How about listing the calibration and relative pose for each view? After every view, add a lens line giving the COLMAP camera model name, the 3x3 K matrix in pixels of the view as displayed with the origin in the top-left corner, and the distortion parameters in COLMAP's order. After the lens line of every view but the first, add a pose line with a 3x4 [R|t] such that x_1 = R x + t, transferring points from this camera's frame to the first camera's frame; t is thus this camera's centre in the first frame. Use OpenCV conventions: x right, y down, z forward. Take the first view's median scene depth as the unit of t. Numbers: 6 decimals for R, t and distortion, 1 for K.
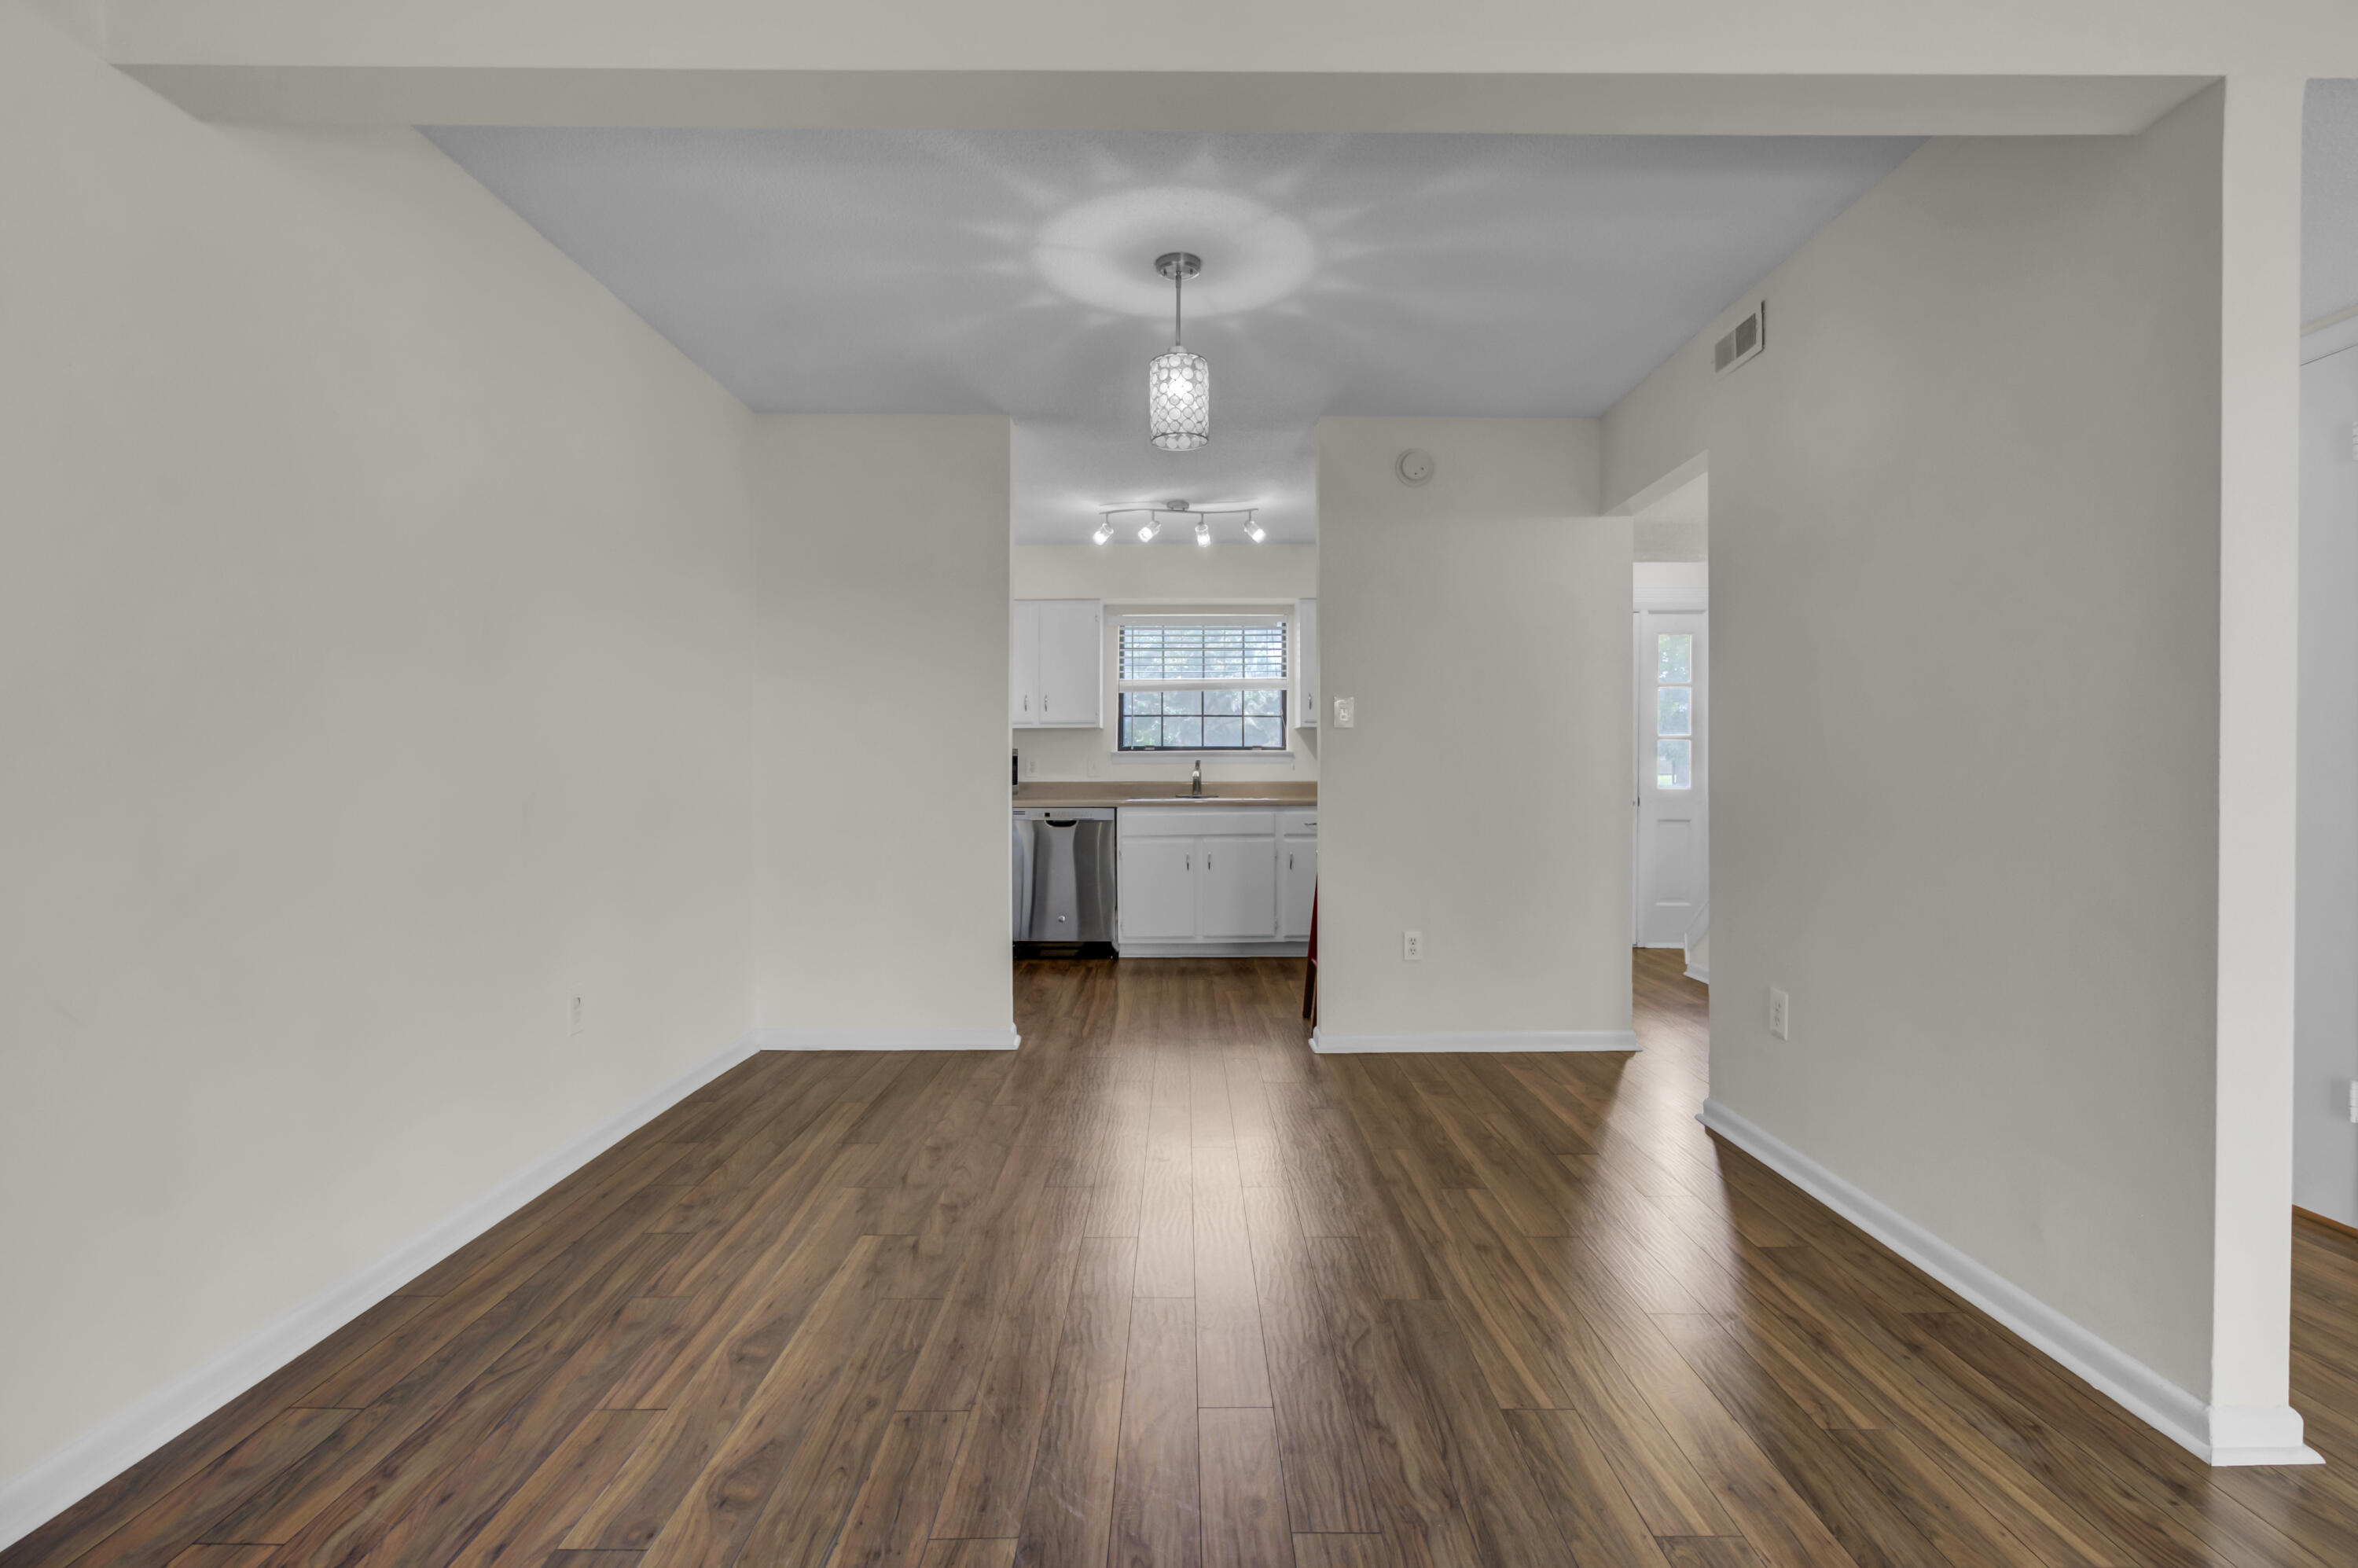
lens RADIAL K [[1115.8, 0, 1178.6], [0, 1115.8, 773.4], [0, 0, 1]] dist [0.001839, 0.000594]
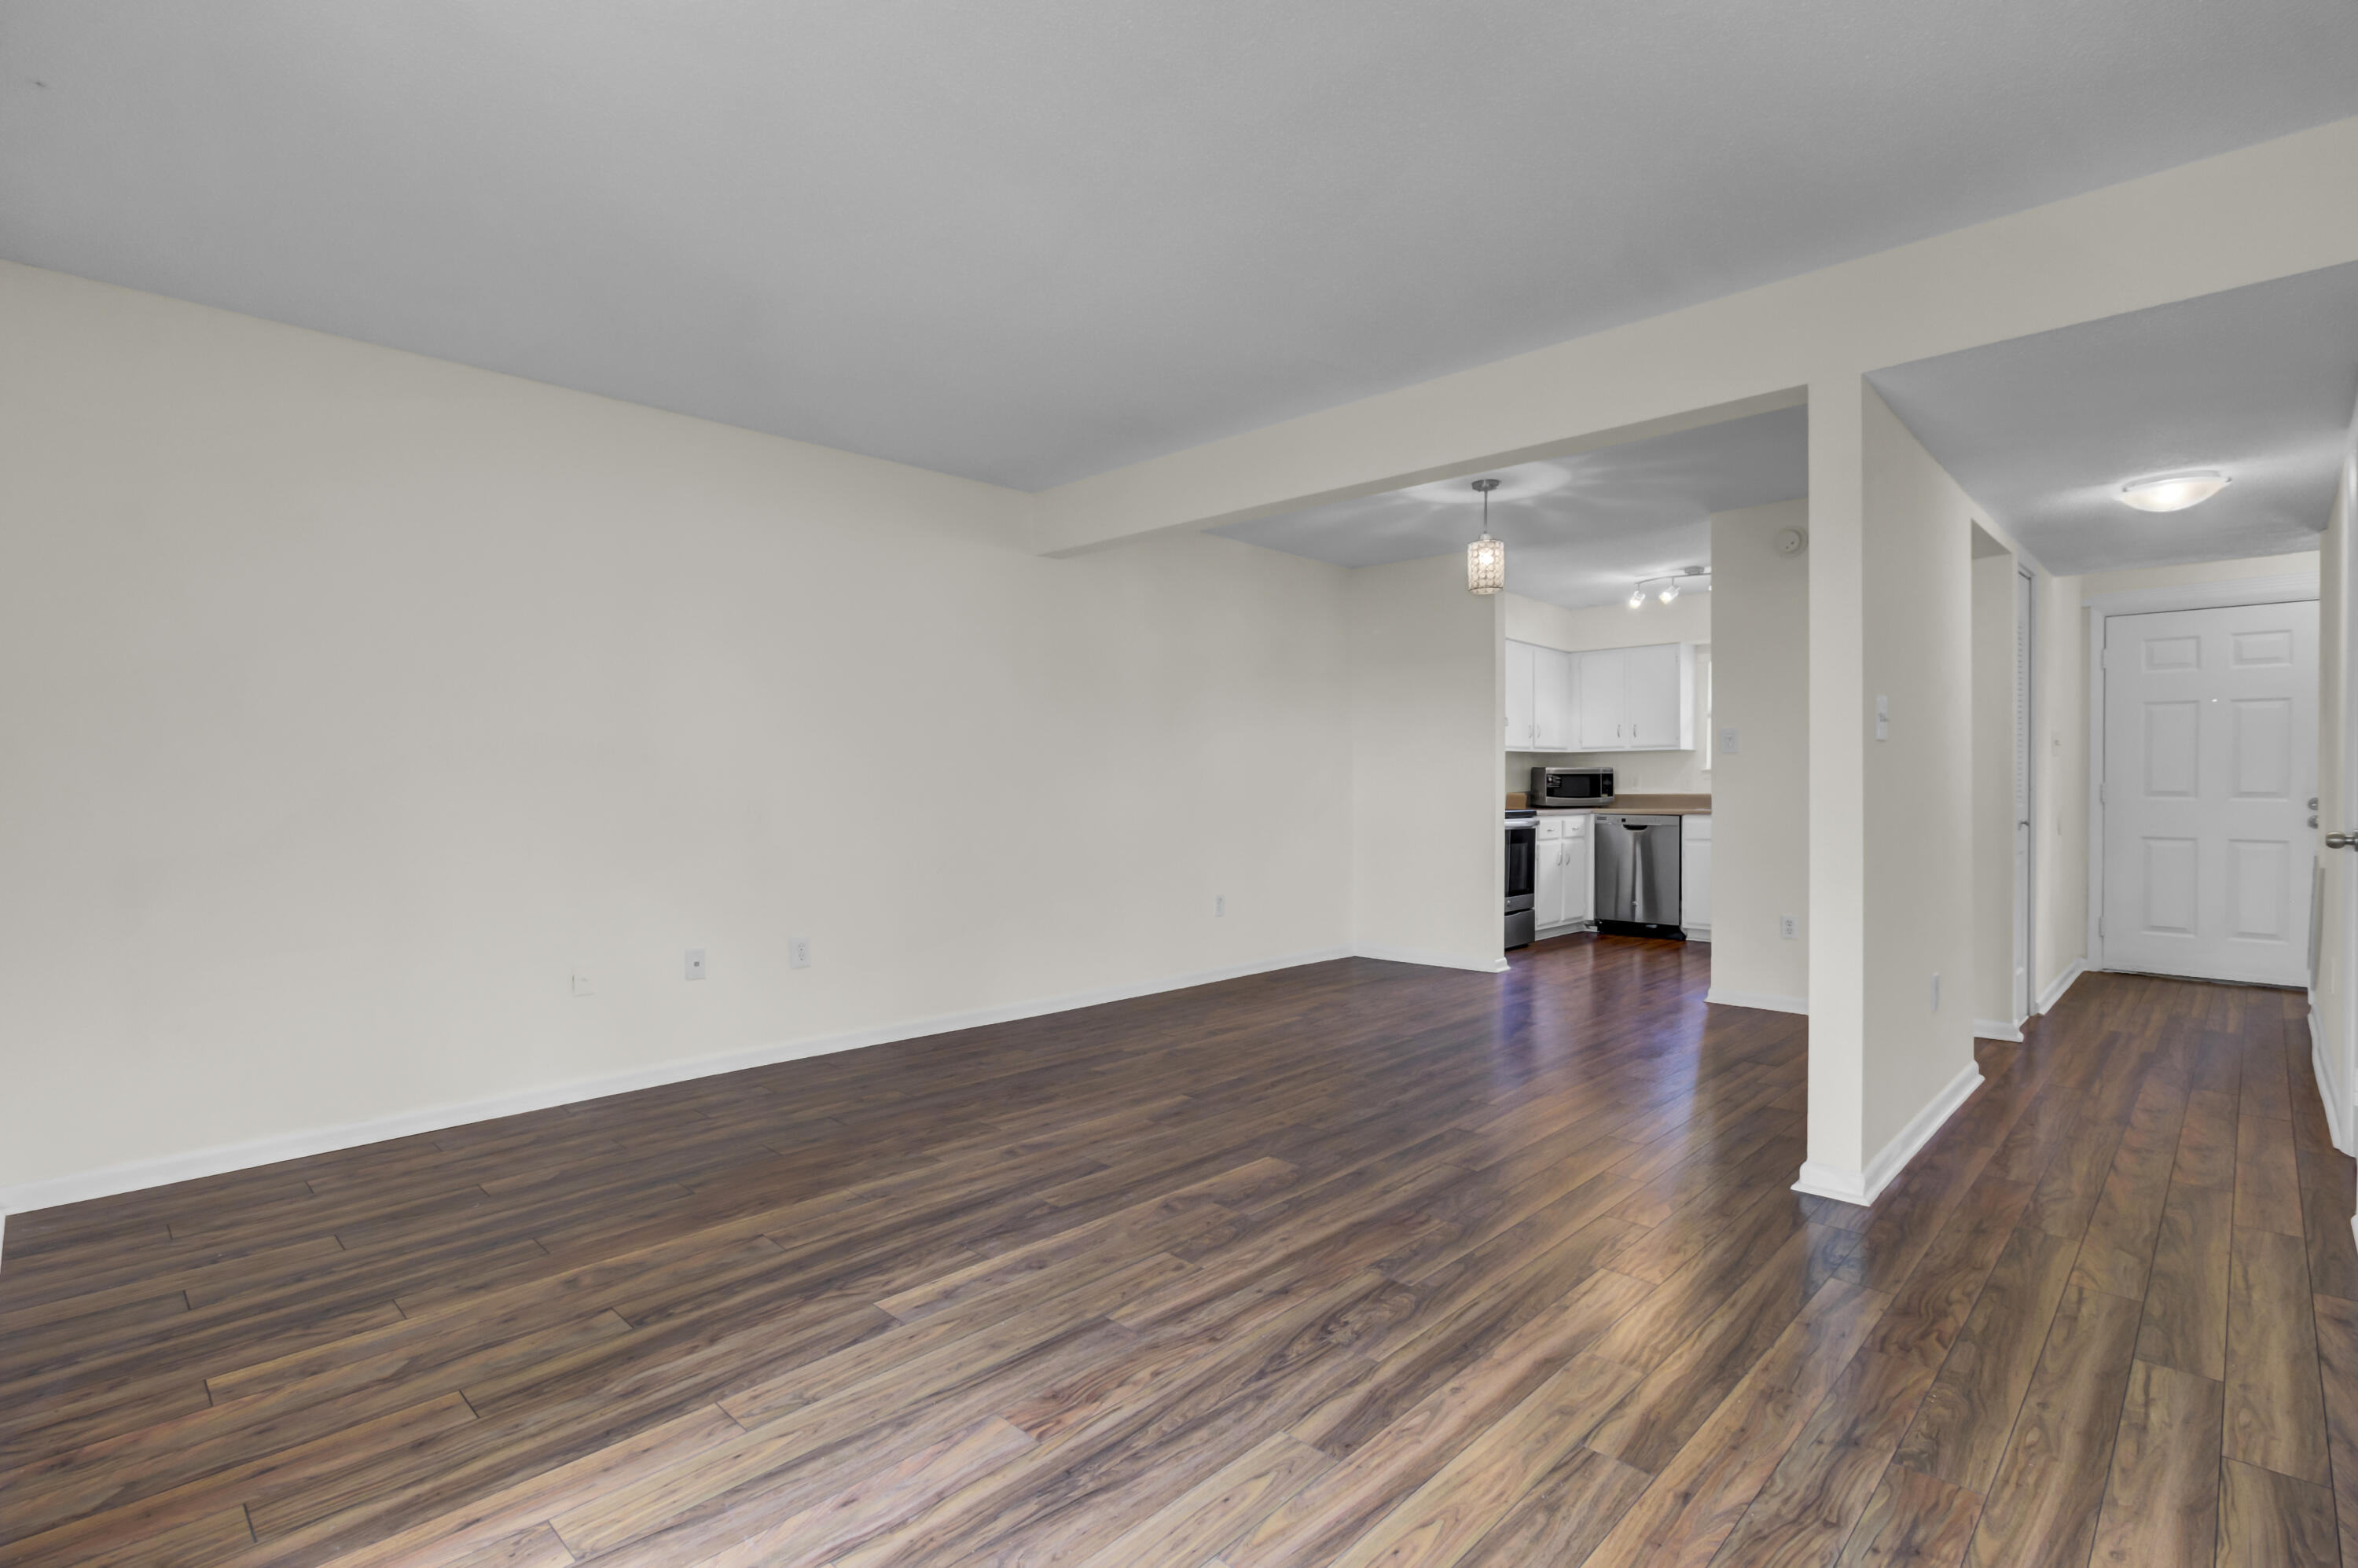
lens RADIAL K [[1098.6, 0, 1179.0], [0, 1098.6, 784.0], [0, 0, 1]] dist [-0.000852, 0.000070]
pose [[0.718916, -0.003514, -0.695088, 0.353815], [0.002458, 0.999994, -0.002513, -0.001583], [0.695092, 0.000098, 0.718921, -0.220257]]
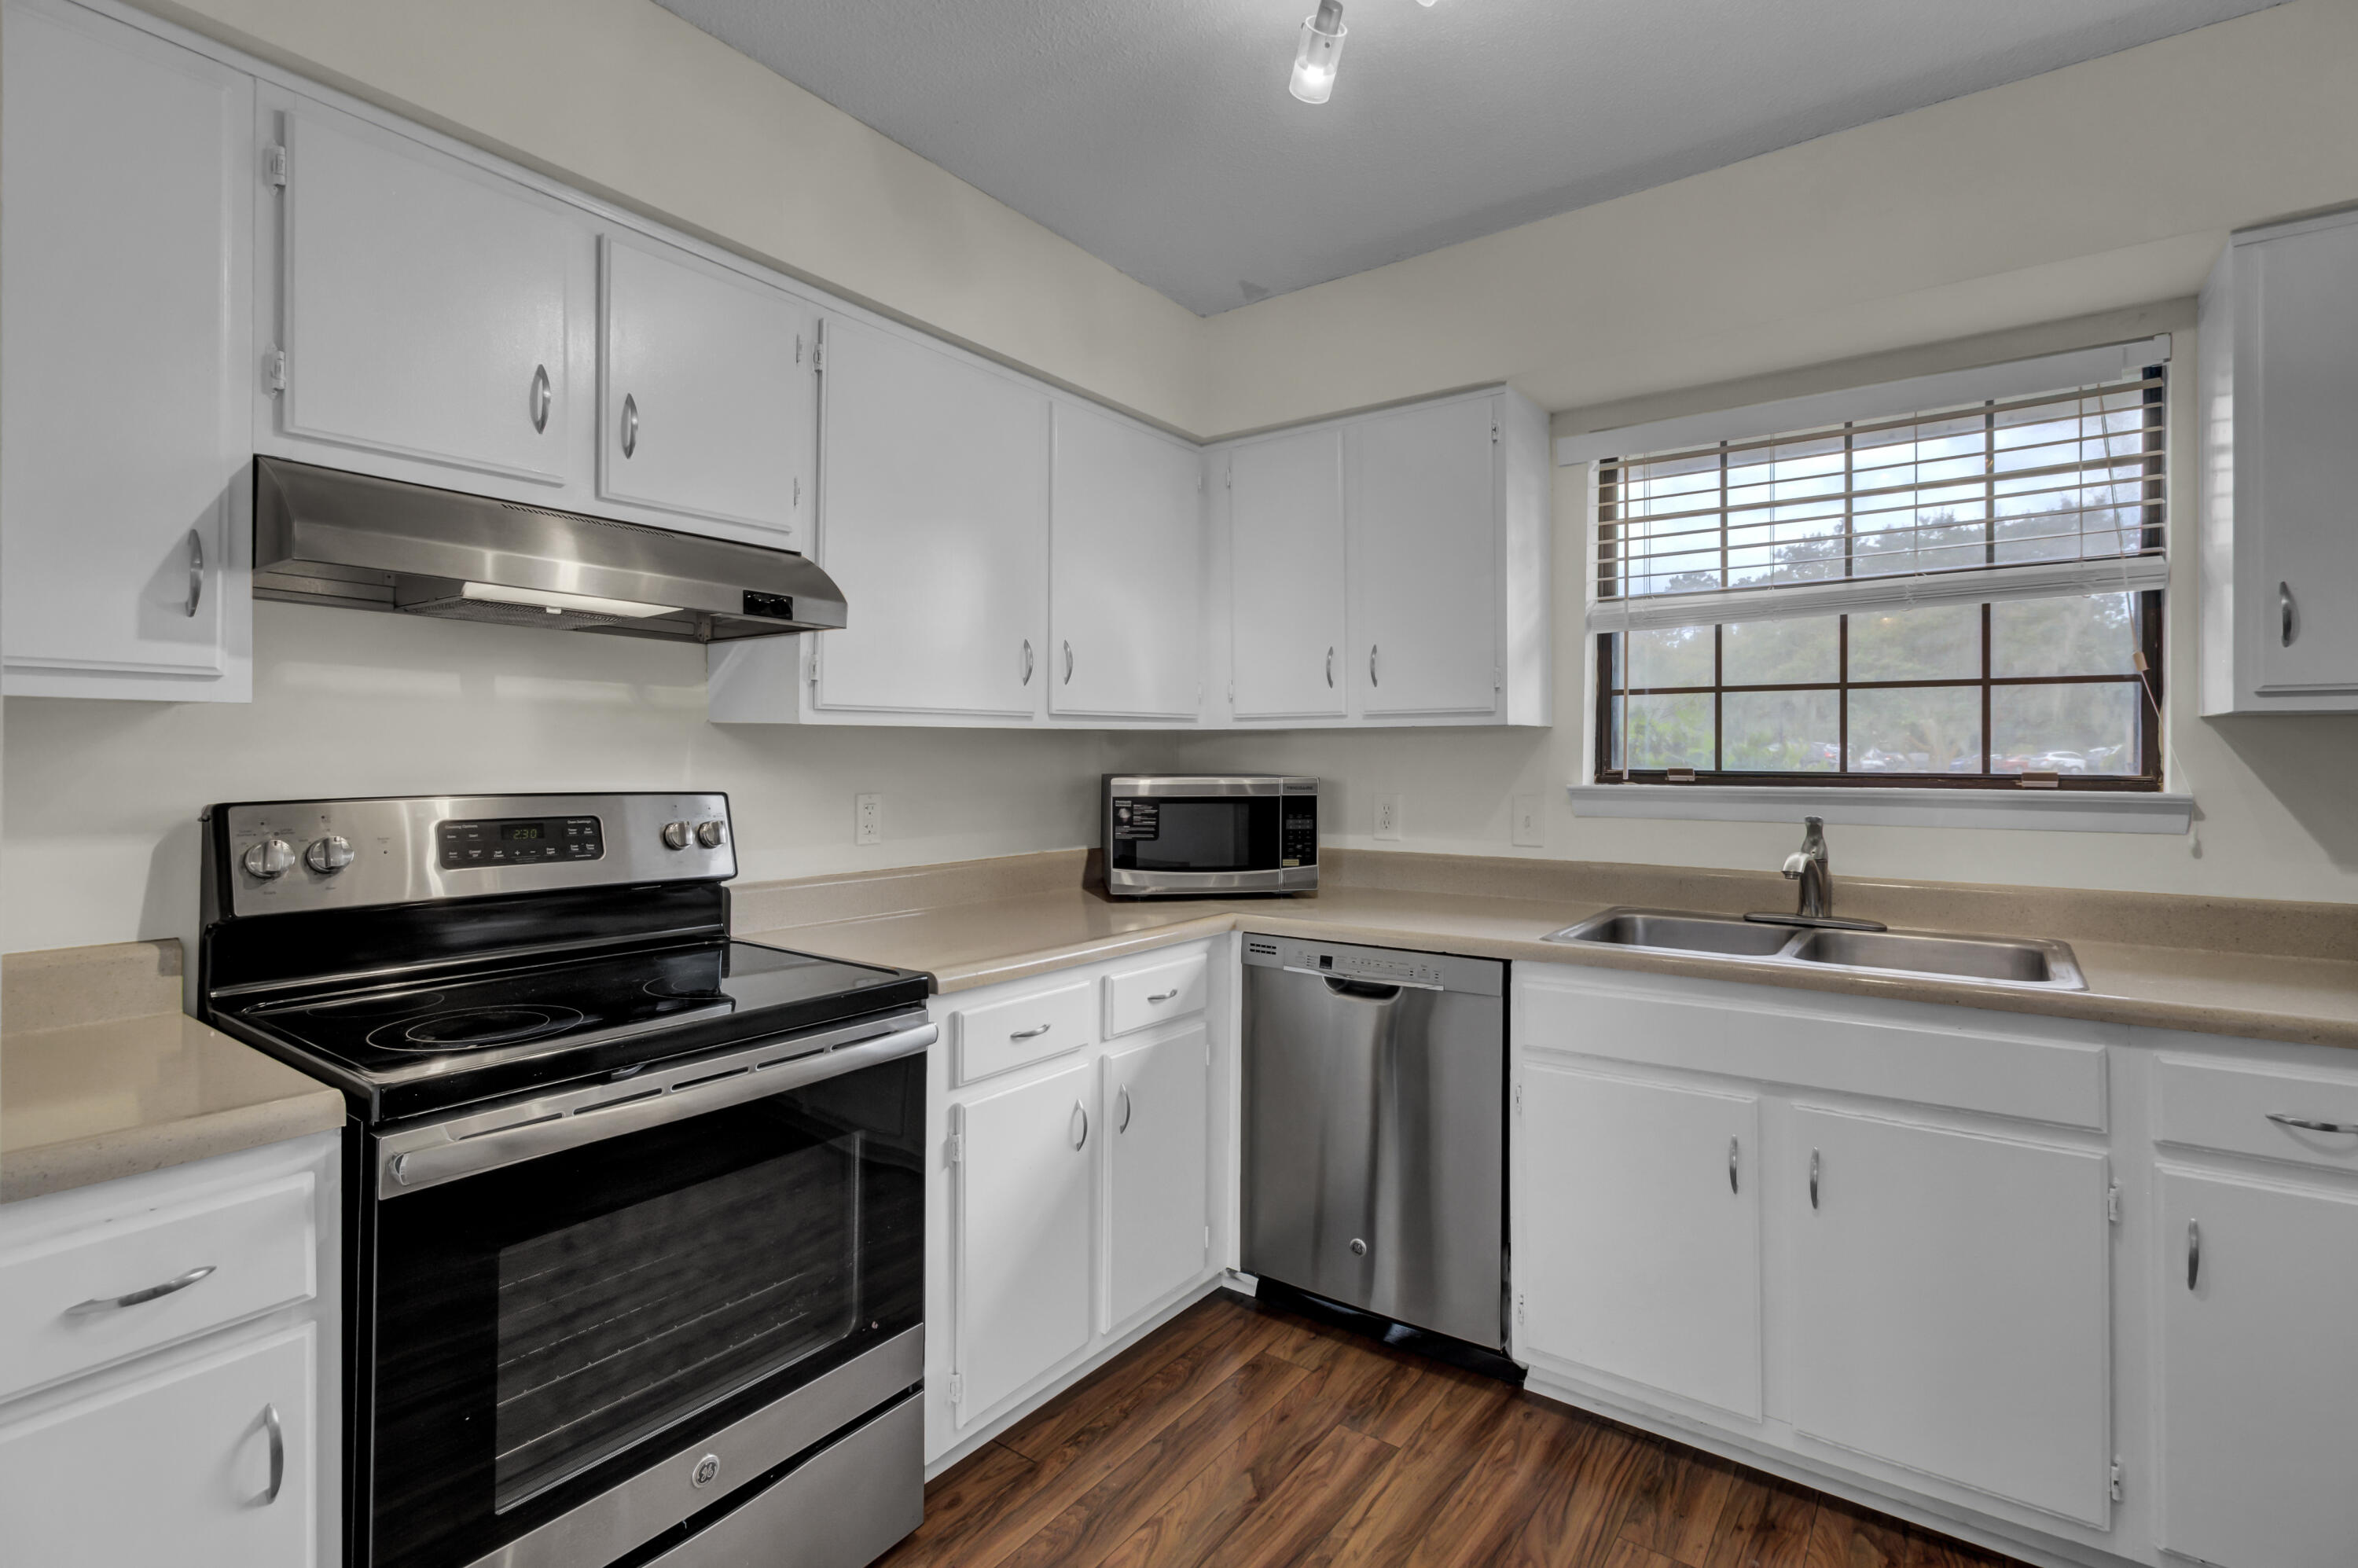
lens RADIAL K [[1138.5, 0, 1172.9], [0, 1138.5, 770.1], [0, 0, 1]] dist [0.001317, 0.000839]
pose [[0.821318, 0.006598, -0.570432, 0.053541], [-0.004901, 0.999978, 0.004510, -0.026425], [0.570449, -0.000908, 0.821333, 0.607033]]
